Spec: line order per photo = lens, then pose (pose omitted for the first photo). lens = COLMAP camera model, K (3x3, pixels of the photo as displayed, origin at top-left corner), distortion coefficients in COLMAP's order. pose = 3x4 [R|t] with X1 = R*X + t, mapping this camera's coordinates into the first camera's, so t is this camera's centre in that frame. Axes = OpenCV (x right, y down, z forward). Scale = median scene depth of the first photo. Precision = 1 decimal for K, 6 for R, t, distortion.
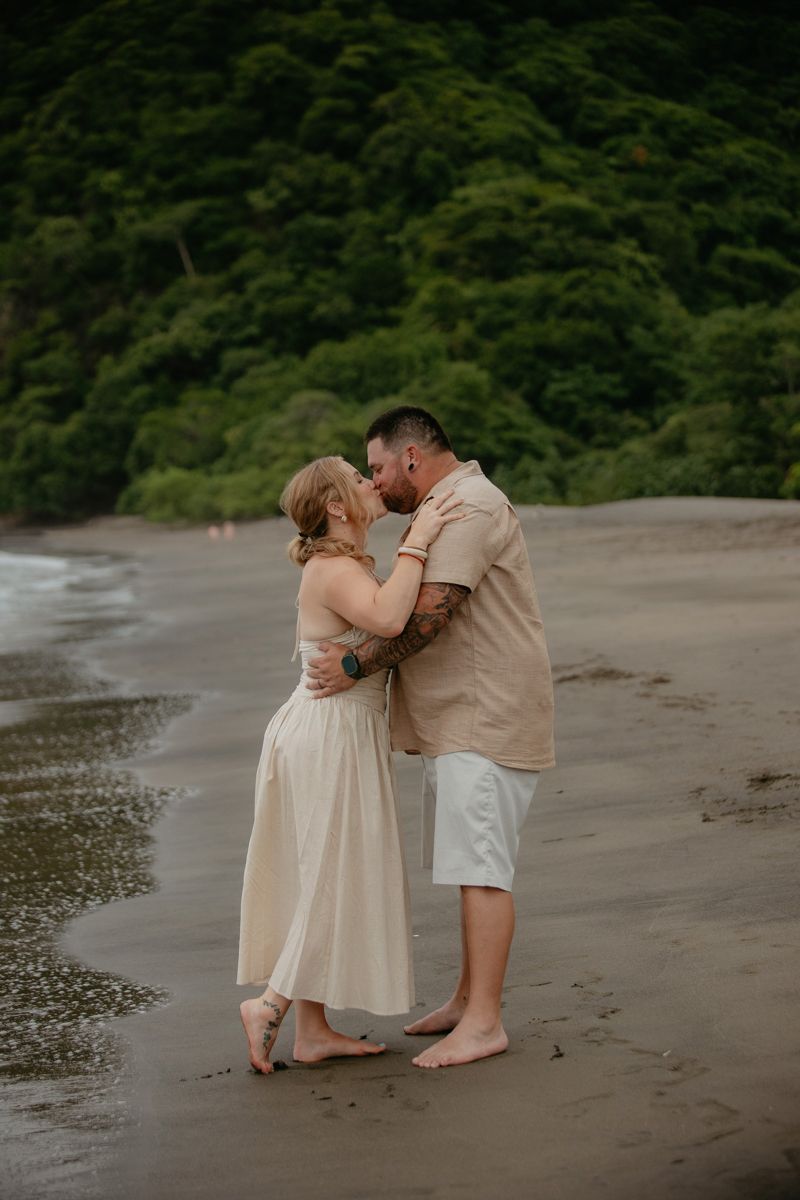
lens RADIAL K [[2492.9, 0, 400.0], [0, 2492.9, 600.0], [0, 0, 1]] dist [-0.293438, 0.263289]
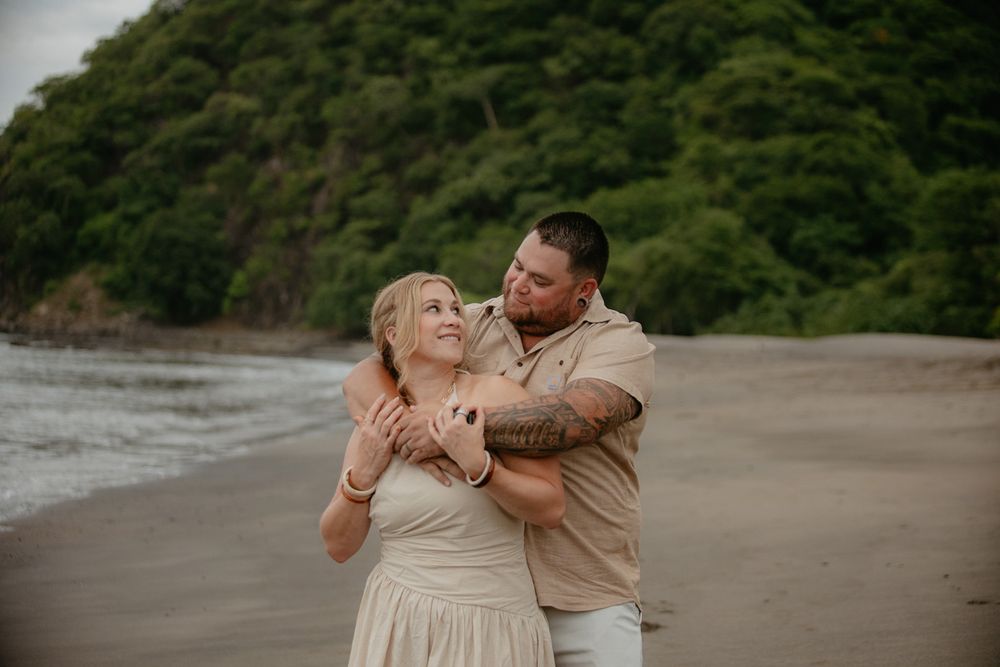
lens RADIAL K [[2077.4, 0, 440.4], [0, 2077.4, 332.7], [0, 0, 1]] dist [-0.293438, 0.263289]
pose [[0.992645, 0.031402, -0.116918, 0.008304], [-0.035492, 0.998823, -0.033072, -0.001967], [0.115742, 0.036978, 0.992591, 0.029138]]
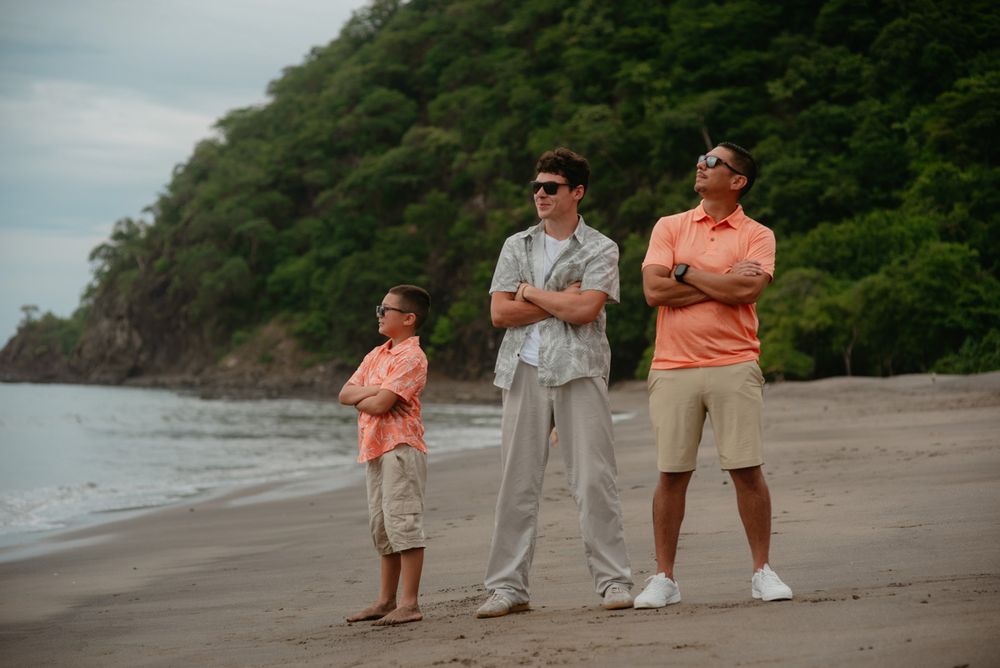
lens RADIAL K [[2371.9, 0, 500.0], [0, 2371.9, 334.0], [0, 0, 1]] dist [0.030183, -0.914873]
pose [[0.981311, 0.010296, -0.192153, 0.025879], [-0.020708, 0.998419, -0.052255, 0.001699], [0.191311, 0.055258, 0.979973, -0.035936]]
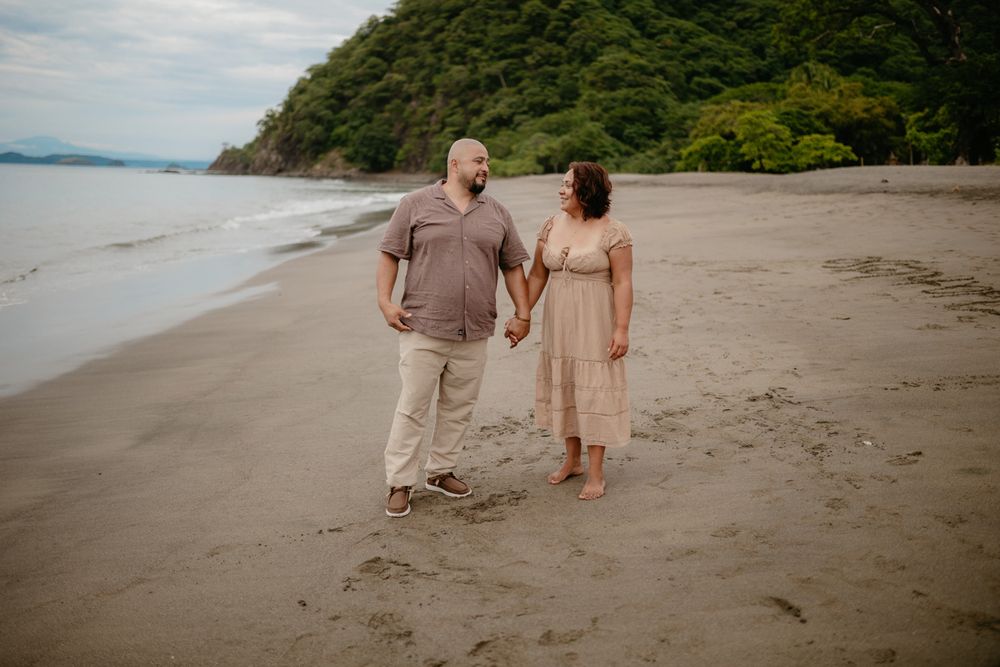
lens RADIAL K [[981.0, 0, 482.5], [0, 981.0, 315.8], [0, 0, 1]] dist [0.005657, 0.009985]
pose [[0.992836, 0.028427, -0.116057, 0.029044], [-0.015319, 0.993555, 0.112311, 0.001815], [0.118502, -0.109729, 0.986872, -0.140829]]
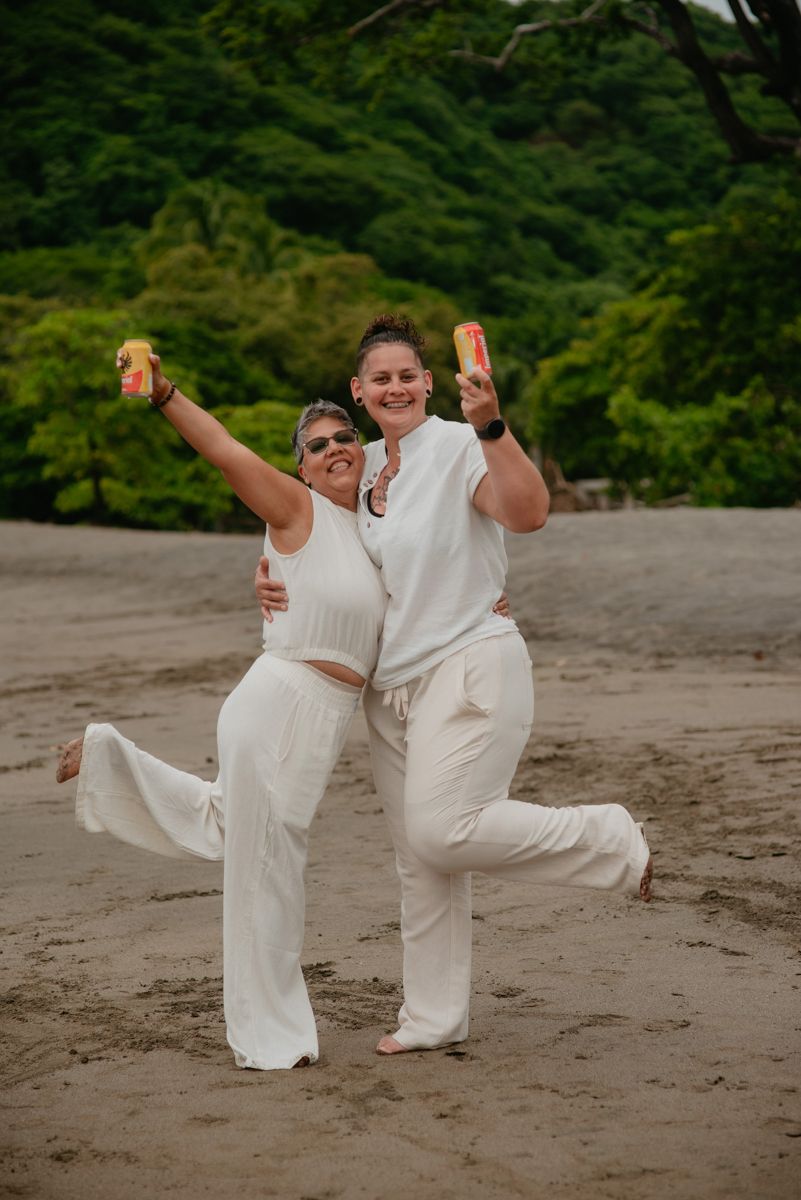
lens RADIAL K [[2874.5, 0, 400.5], [0, 2874.5, 600.0], [0, 0, 1]] dist [0.024935, -0.985791]
pose [[0.957750, 0.033940, 0.285593, 0.031546], [-0.031285, 0.999414, -0.013854, -0.000415], [-0.285896, 0.004334, 0.958251, -0.062204]]
